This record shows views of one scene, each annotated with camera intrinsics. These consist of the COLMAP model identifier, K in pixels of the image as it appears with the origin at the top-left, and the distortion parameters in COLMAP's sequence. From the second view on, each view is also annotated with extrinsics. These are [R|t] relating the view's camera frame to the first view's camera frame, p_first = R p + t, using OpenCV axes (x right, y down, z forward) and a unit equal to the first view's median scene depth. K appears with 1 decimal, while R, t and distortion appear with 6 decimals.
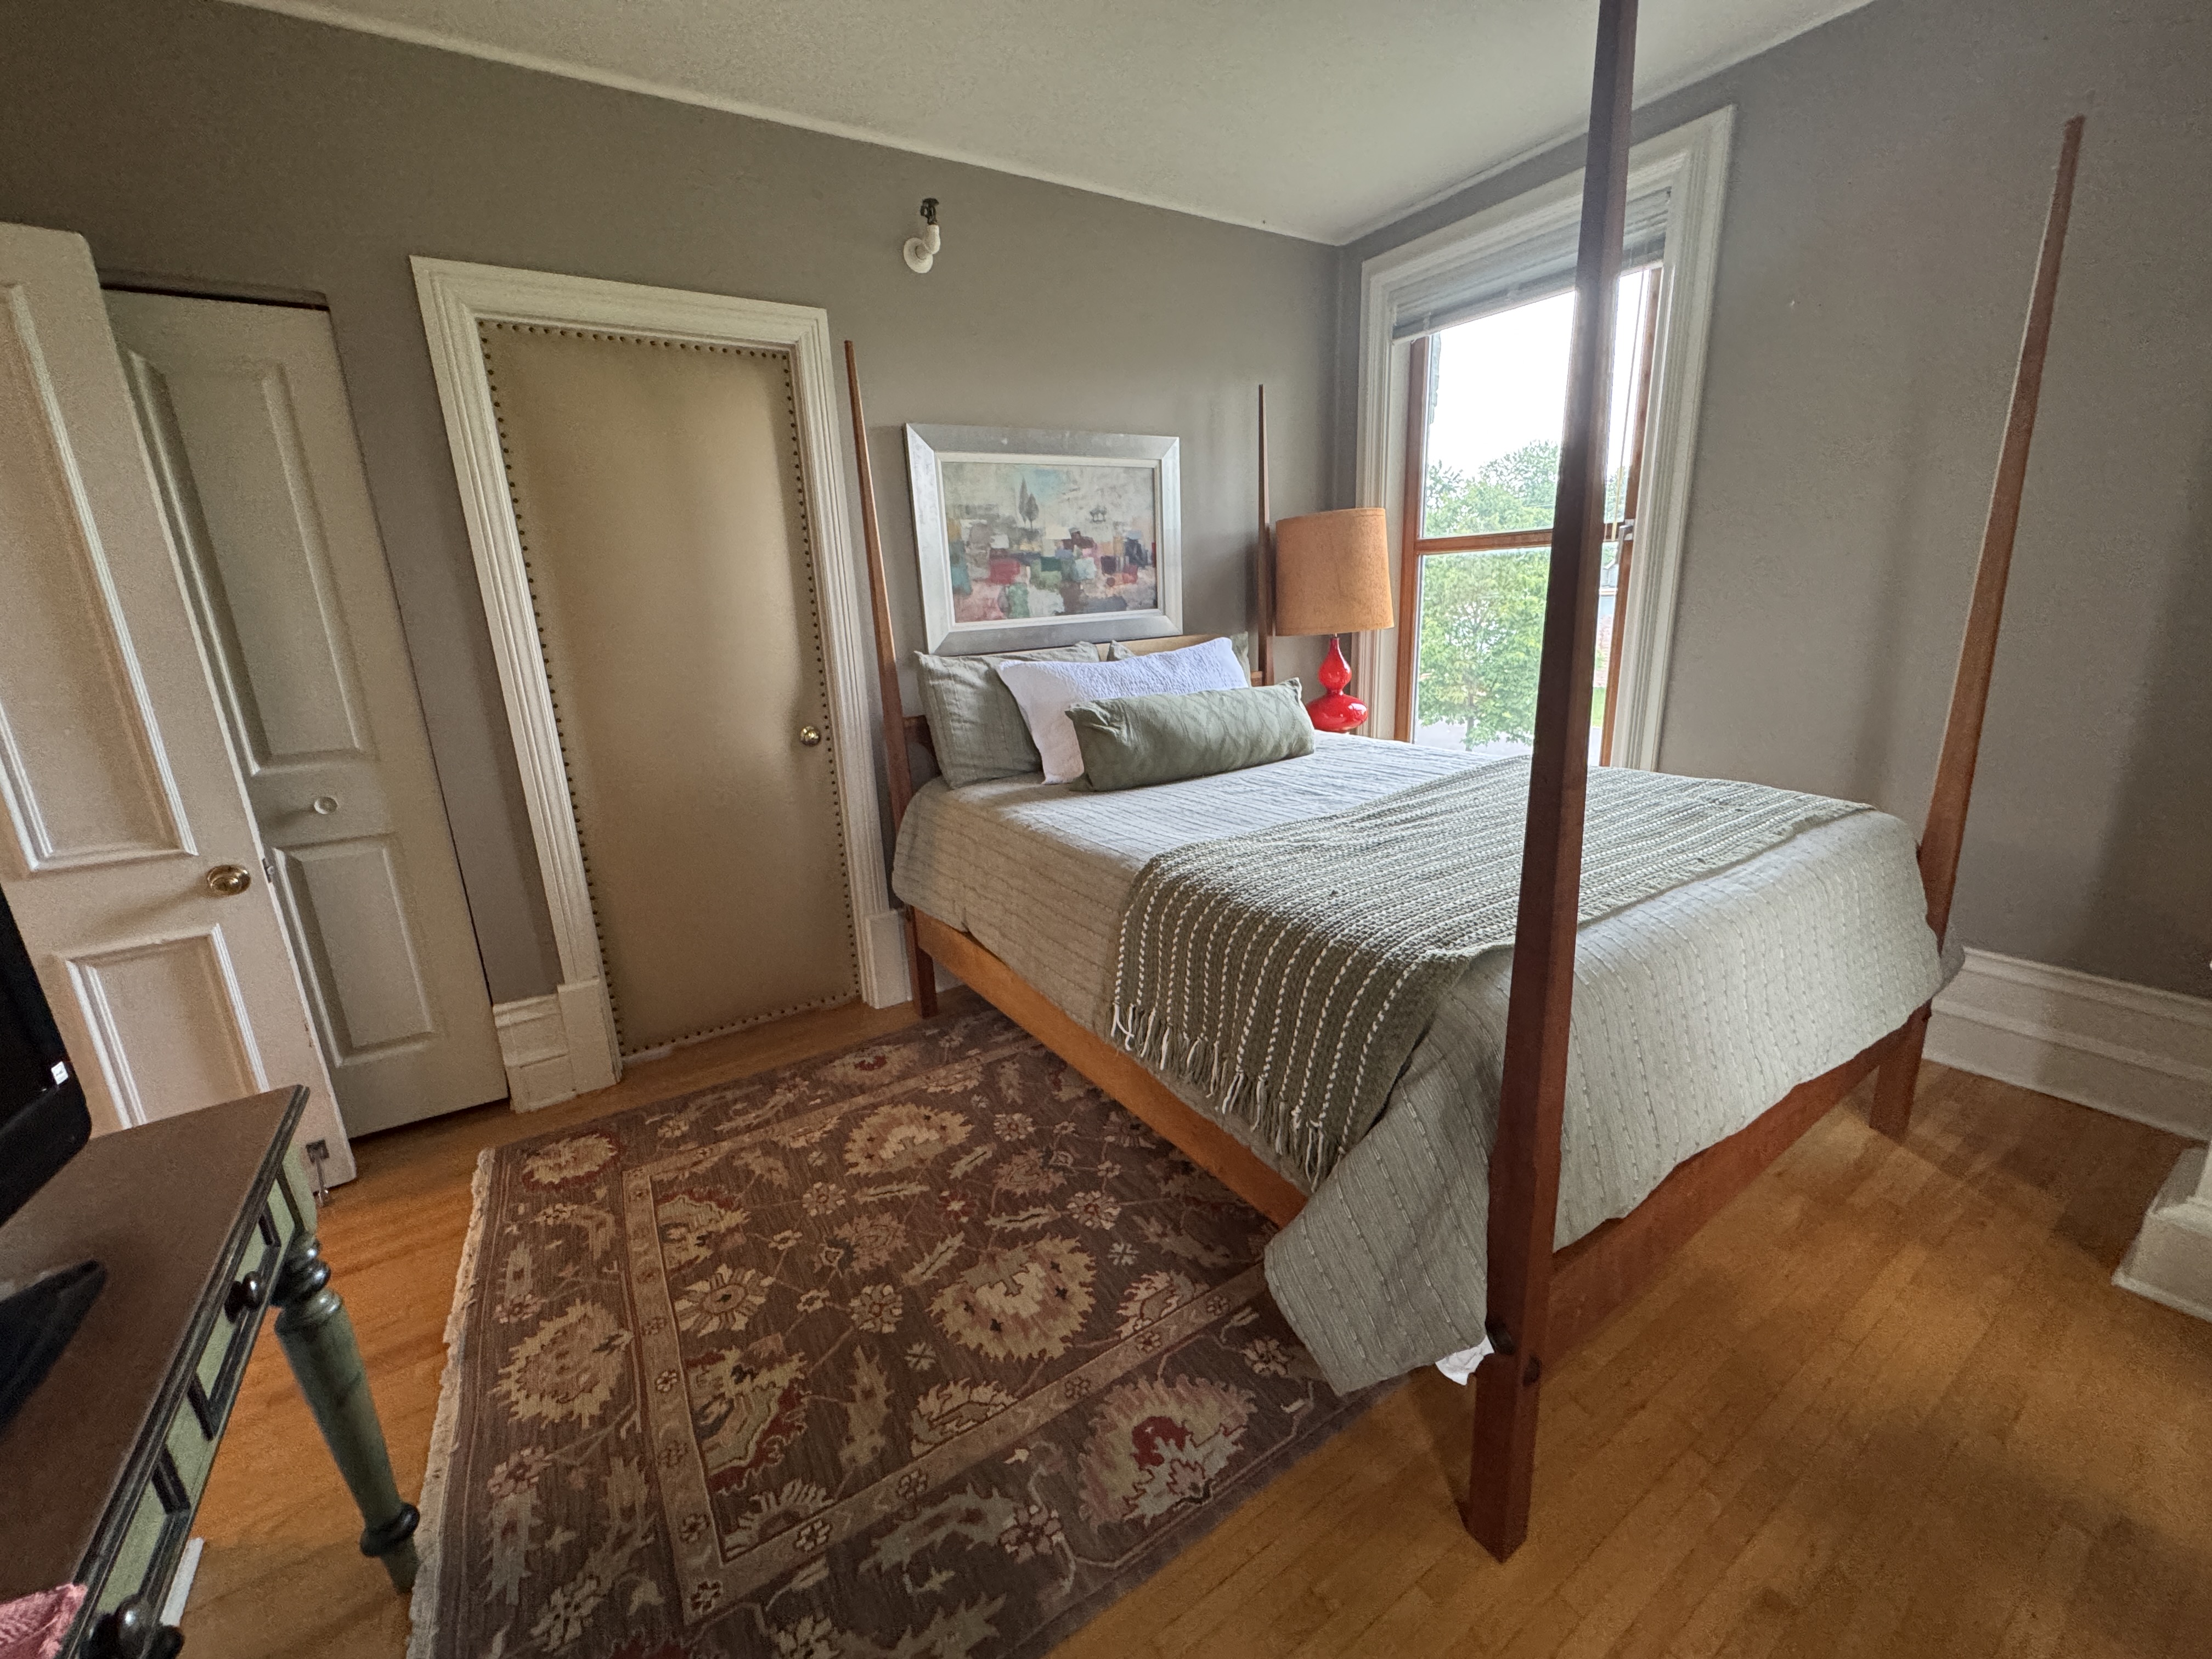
lens RADIAL K [[886.3, 0, 1095.5], [0, 886.3, 816.0], [0, 0, 1]] dist [-0.002469, -0.000242]
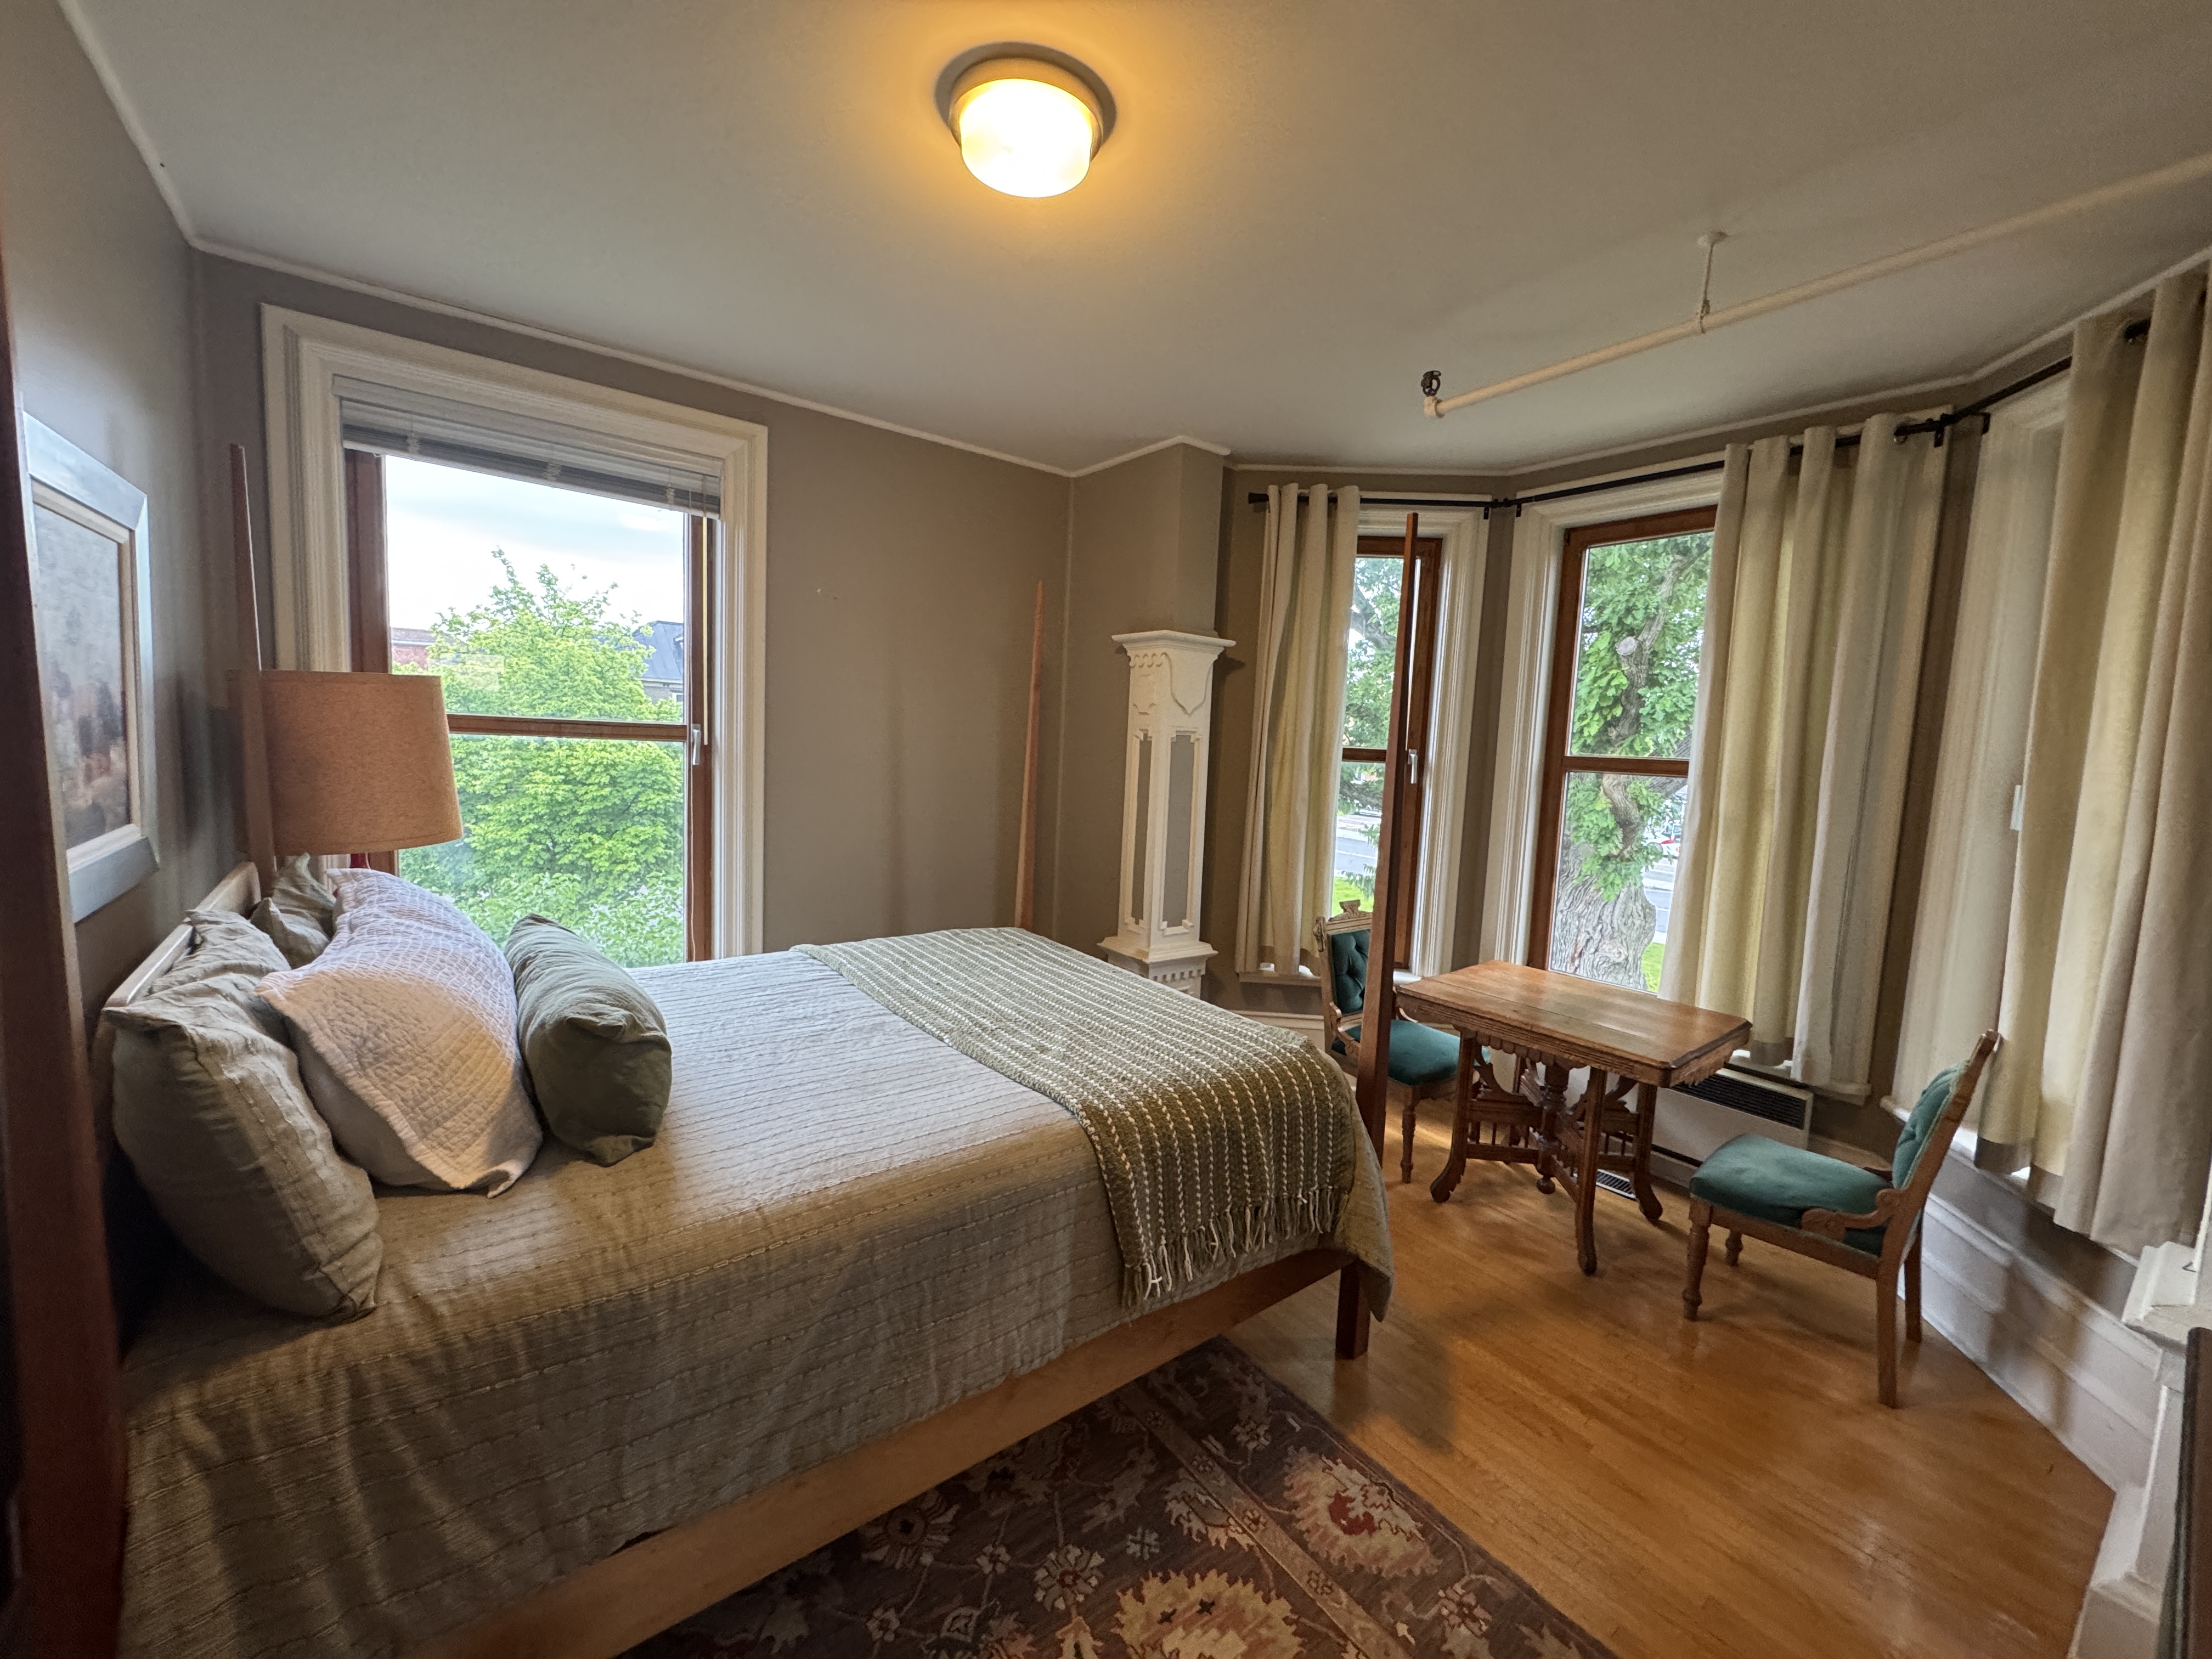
lens RADIAL K [[886.3, 0, 1107.7], [0, 886.3, 823.6], [0, 0, 1]] dist [-0.002469, -0.000242]
pose [[-0.087921, -0.051397, 0.994801, -0.509028], [0.198242, 0.977789, 0.068039, -0.181832], [-0.976202, 0.203193, -0.075779, 0.584152]]
